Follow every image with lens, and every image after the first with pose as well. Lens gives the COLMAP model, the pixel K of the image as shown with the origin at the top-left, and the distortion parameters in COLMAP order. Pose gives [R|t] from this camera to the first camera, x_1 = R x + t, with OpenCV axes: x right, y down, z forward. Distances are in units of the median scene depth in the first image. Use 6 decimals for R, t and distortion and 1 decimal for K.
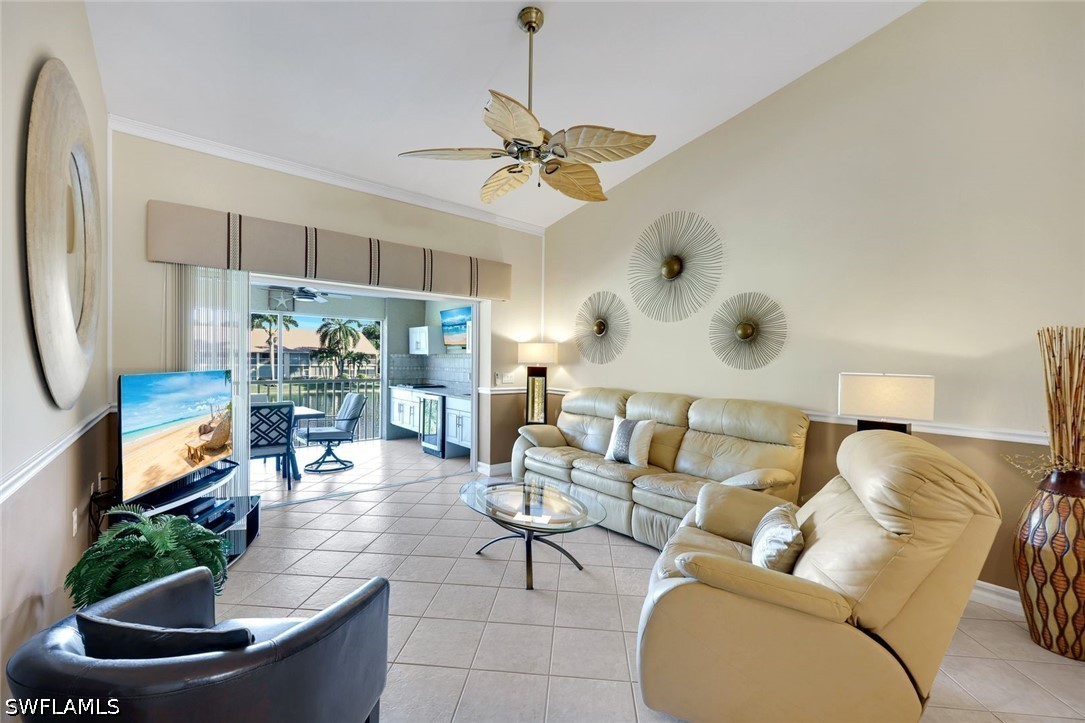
lens RADIAL K [[441.2, 0, 542.6], [0, 441.2, 365.6], [0, 0, 1]] dist [-0.000662, -0.000049]
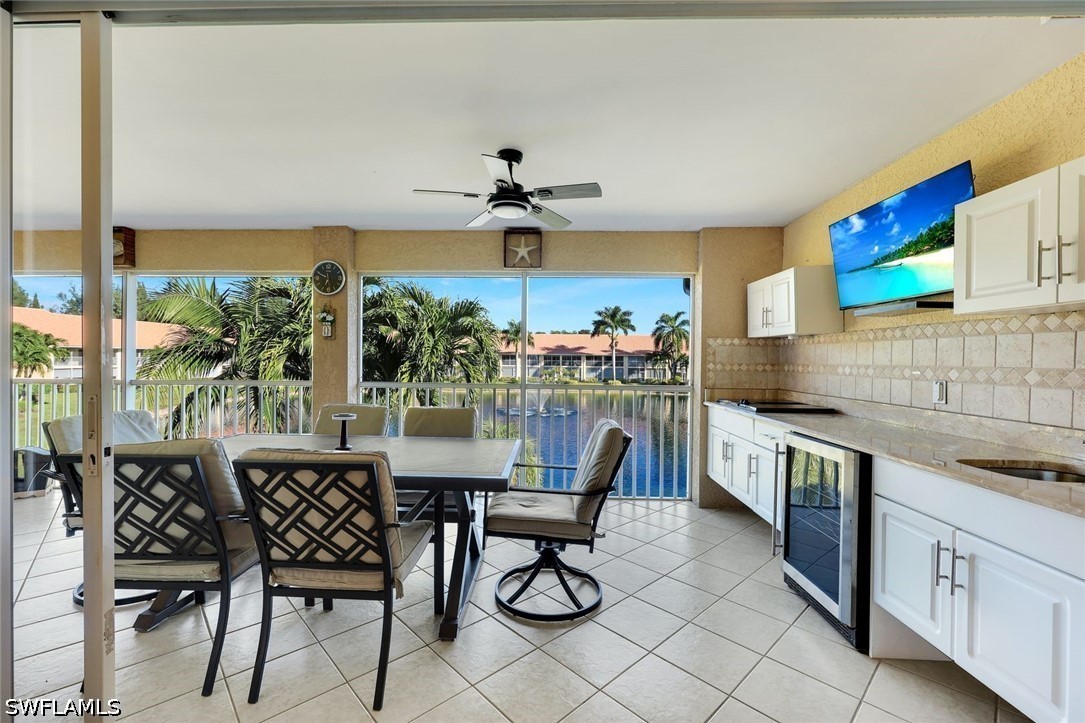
lens RADIAL K [[445.5, 0, 536.5], [0, 445.5, 362.3], [0, 0, 1]] dist [0.002116, 0.000259]
pose [[0.742673, 0.000418, -0.669654, -0.203061], [-0.010565, 0.999883, -0.011093, 0.012017], [0.669571, 0.015313, 0.742590, 0.668444]]
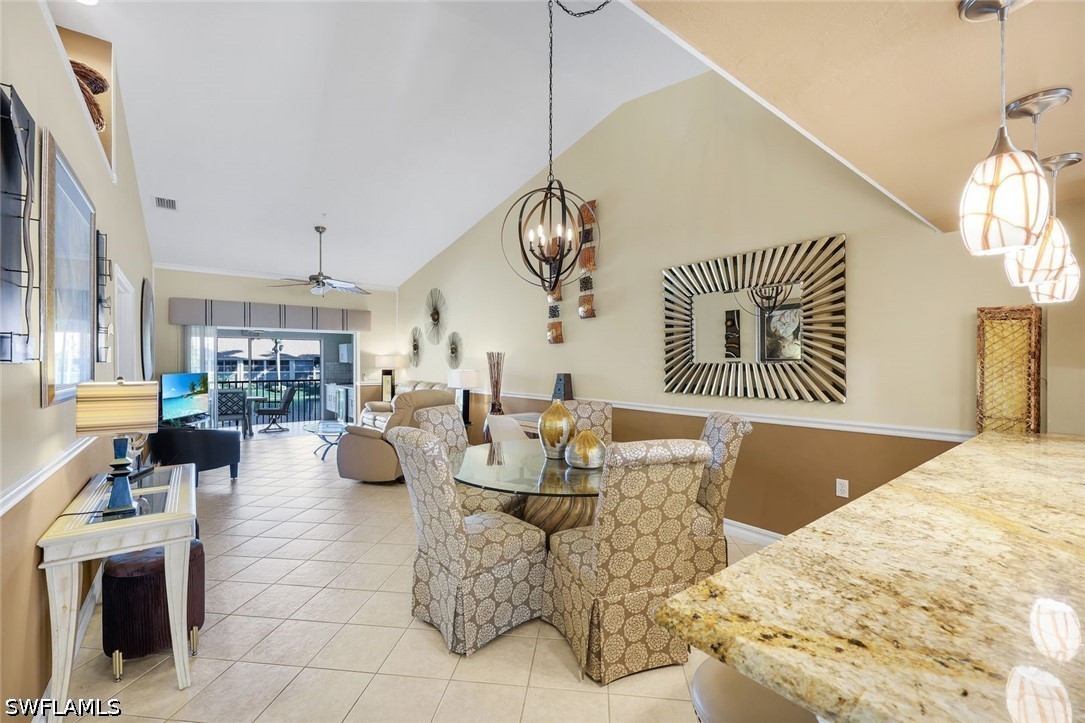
lens RADIAL K [[451.3, 0, 539.8], [0, 451.3, 362.4], [0, 0, 1]] dist [-0.000503, -0.000044]
pose [[0.999363, -0.013310, -0.033104, 0.583053], [0.012808, 0.999800, -0.015346, 0.008330], [0.033302, 0.014913, 0.999334, -0.677528]]
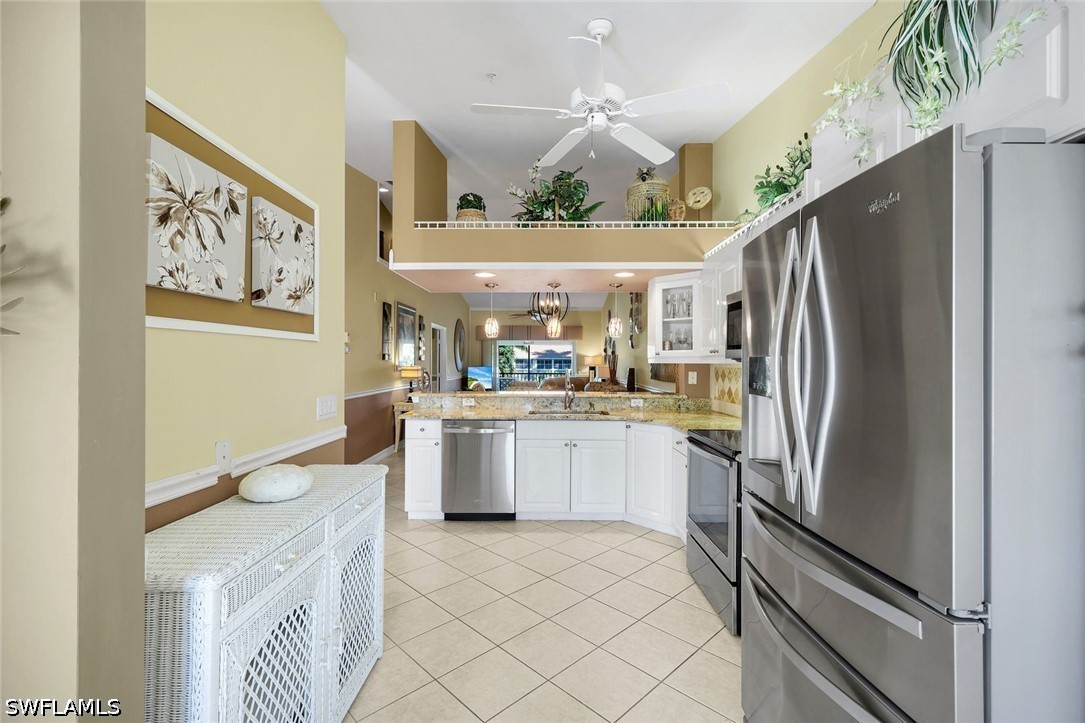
lens RADIAL K [[473.9, 0, 542.5], [0, 473.9, 361.5], [0, 0, 1]] dist [0.006433, 0.000297]
pose [[0.760643, -0.010565, -0.649085, 1.361454], [-0.002742, 0.999806, -0.019488, 0.026273], [0.649165, 0.016603, 0.760466, -1.092308]]
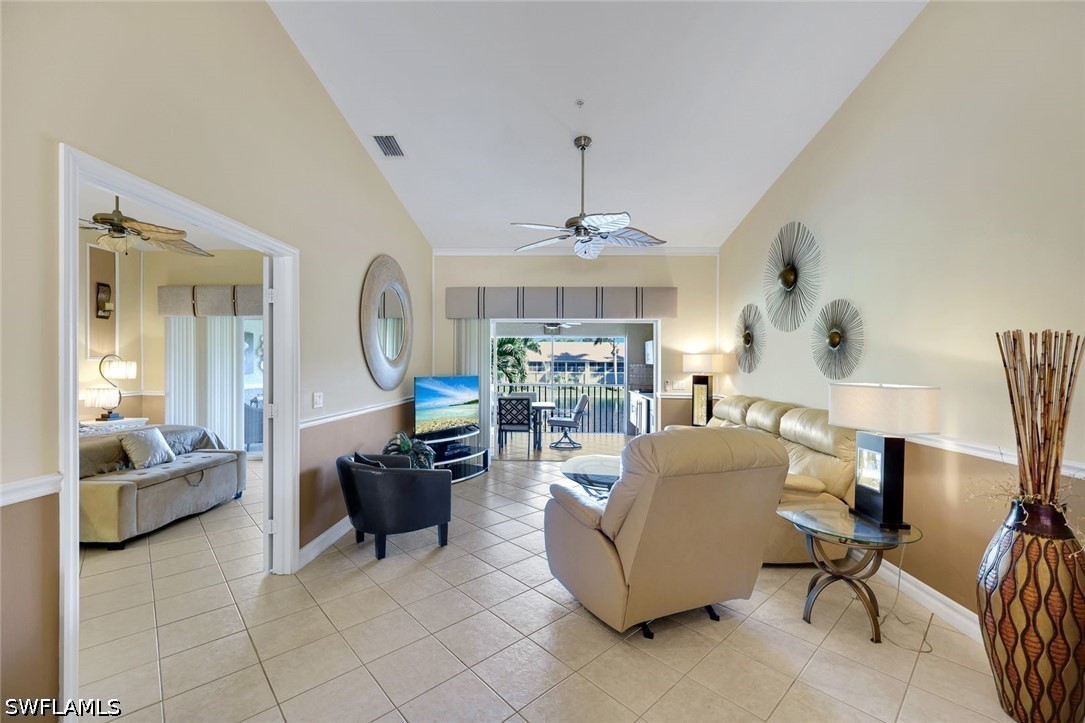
lens RADIAL K [[441.2, 0, 542.6], [0, 441.2, 365.6], [0, 0, 1]] dist [-0.000662, -0.000049]
pose [[0.744012, -0.006479, -0.668135, 0.393092], [-0.005832, 0.999852, -0.016189, -0.001822], [0.668141, 0.015942, 0.743864, -0.086764]]
